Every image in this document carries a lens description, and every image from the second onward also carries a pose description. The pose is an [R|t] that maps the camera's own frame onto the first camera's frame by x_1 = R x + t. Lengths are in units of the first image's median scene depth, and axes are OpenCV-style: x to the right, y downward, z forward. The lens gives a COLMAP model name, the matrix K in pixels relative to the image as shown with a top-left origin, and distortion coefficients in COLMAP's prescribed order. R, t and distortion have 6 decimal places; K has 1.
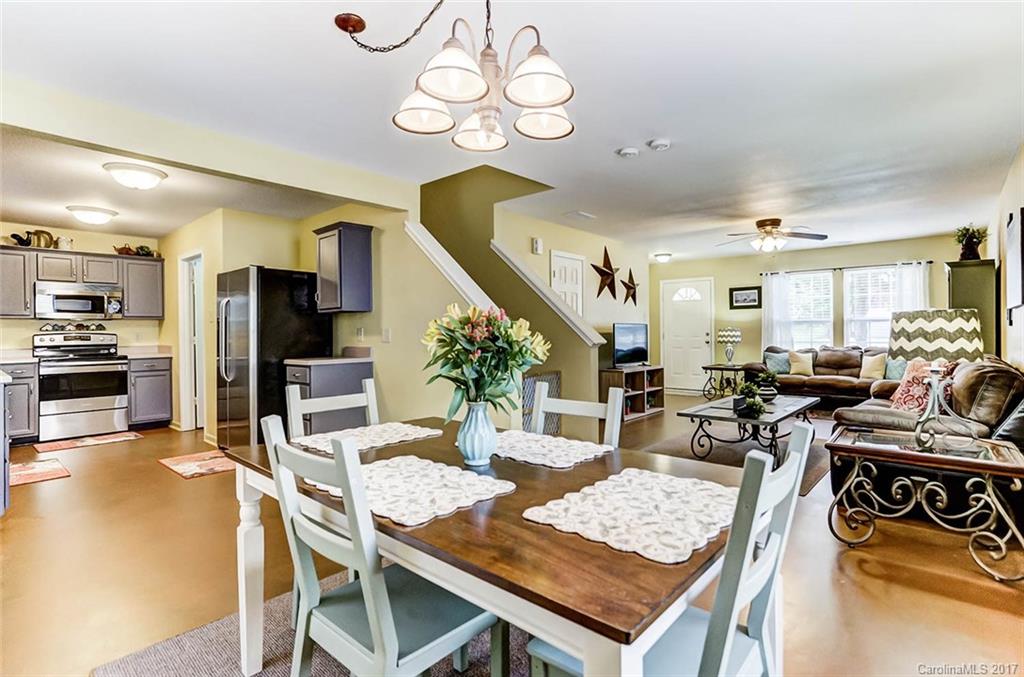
lens RADIAL K [[495.3, 0, 516.5], [0, 495.3, 333.9], [0, 0, 1]] dist [0.000505, 0.002129]
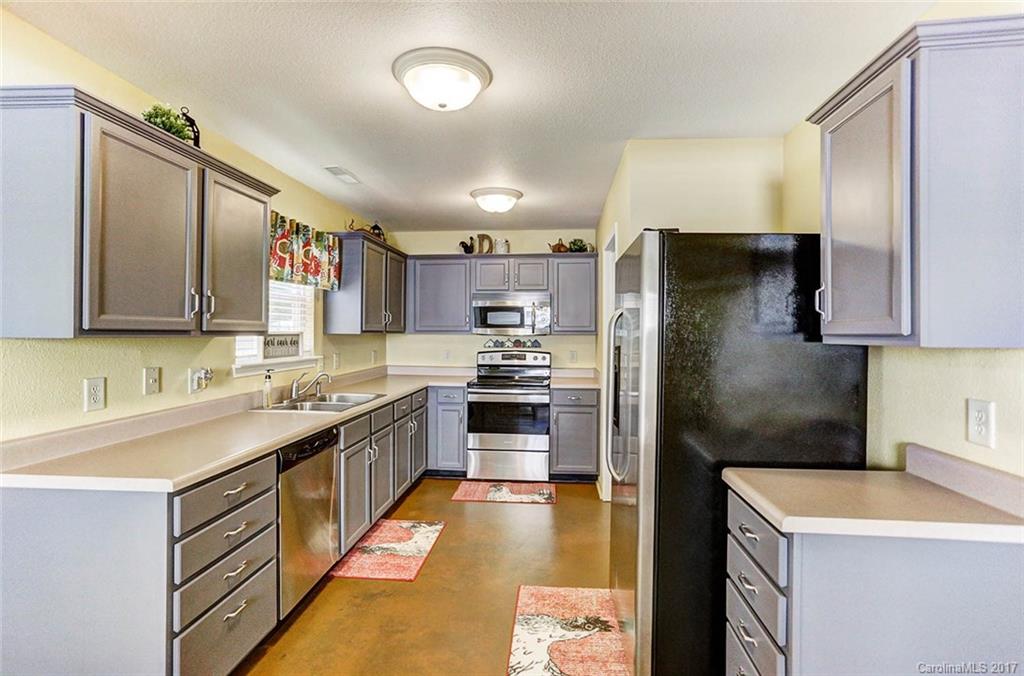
lens RADIAL K [[495.3, 0, 516.5], [0, 495.3, 333.4], [0, 0, 1]] dist [0.000505, 0.002129]
pose [[0.590508, 0.015640, -0.806880, -0.205198], [-0.014982, 0.999852, 0.008417, -0.039809], [0.806893, 0.007118, 0.590655, 0.517659]]
